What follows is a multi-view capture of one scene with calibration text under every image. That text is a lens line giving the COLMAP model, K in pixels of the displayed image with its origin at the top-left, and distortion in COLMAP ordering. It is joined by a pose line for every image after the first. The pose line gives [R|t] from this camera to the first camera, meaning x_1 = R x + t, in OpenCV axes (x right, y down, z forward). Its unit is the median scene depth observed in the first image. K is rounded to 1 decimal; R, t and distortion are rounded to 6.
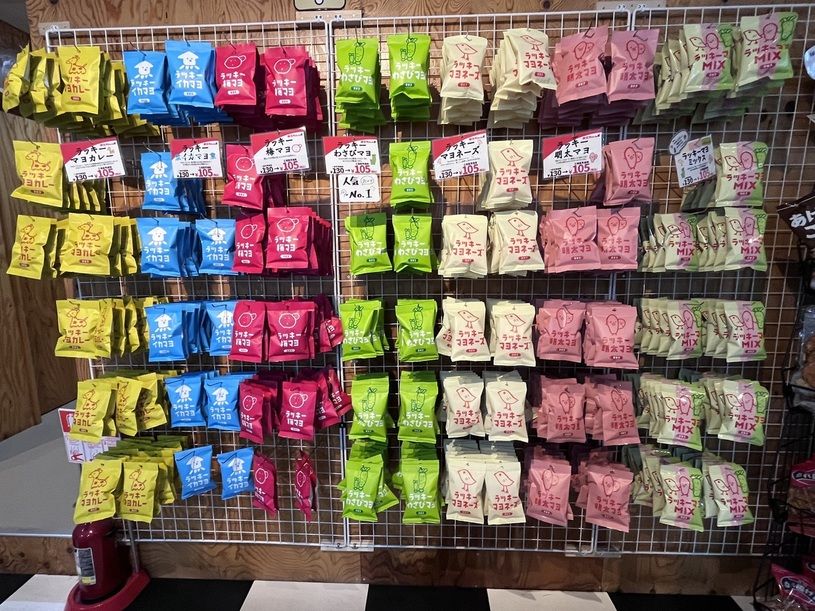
lens RADIAL K [[424.1, 0, 406.4], [0, 424.1, 305.9], [0, 0, 1]] dist [0.006237, -0.001225]
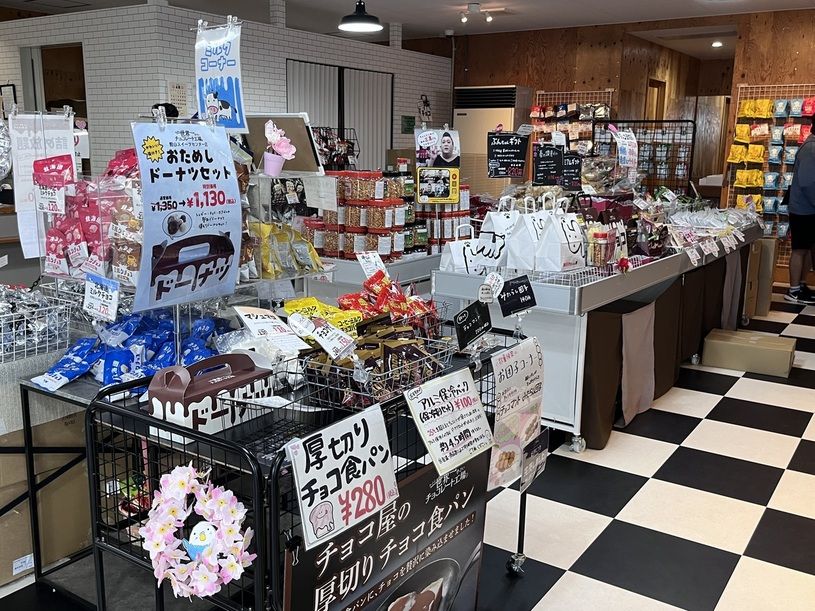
lens RADIAL K [[788.0, 0, 410.0], [0, 788.0, 305.5], [0, 0, 1]] dist [0.040103, 0.000000]
pose [[0.852446, 0.128475, -0.506785, 0.325174], [-0.096764, 0.991360, 0.088555, 0.786218], [0.513783, -0.026450, 0.857512, -6.065187]]
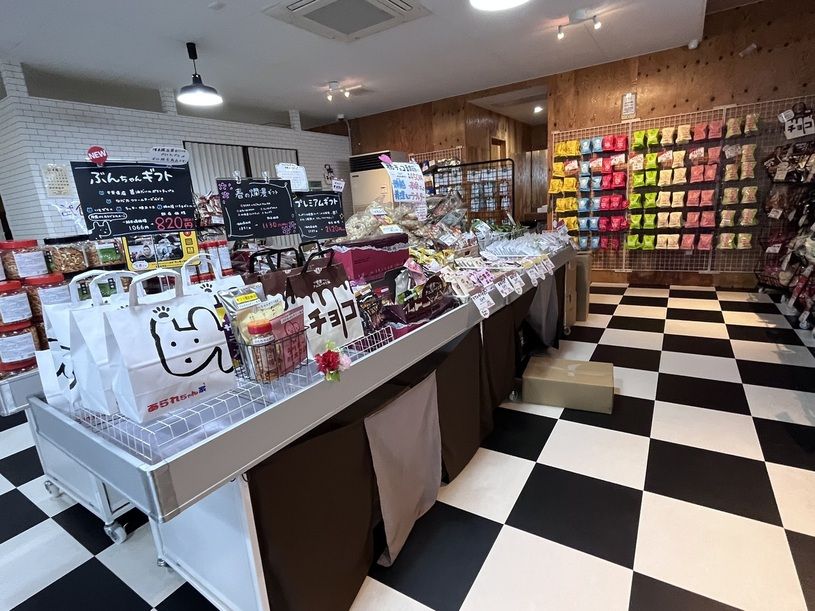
lens RADIAL K [[424.1, 0, 407.8], [0, 424.1, 305.9], [0, 0, 1]] dist [0.006237, -0.001225]
pose [[0.864929, 0.066624, -0.497452, 0.105862], [-0.004555, 0.992151, 0.124959, 0.564655], [0.501873, -0.105815, 0.858444, -3.781158]]
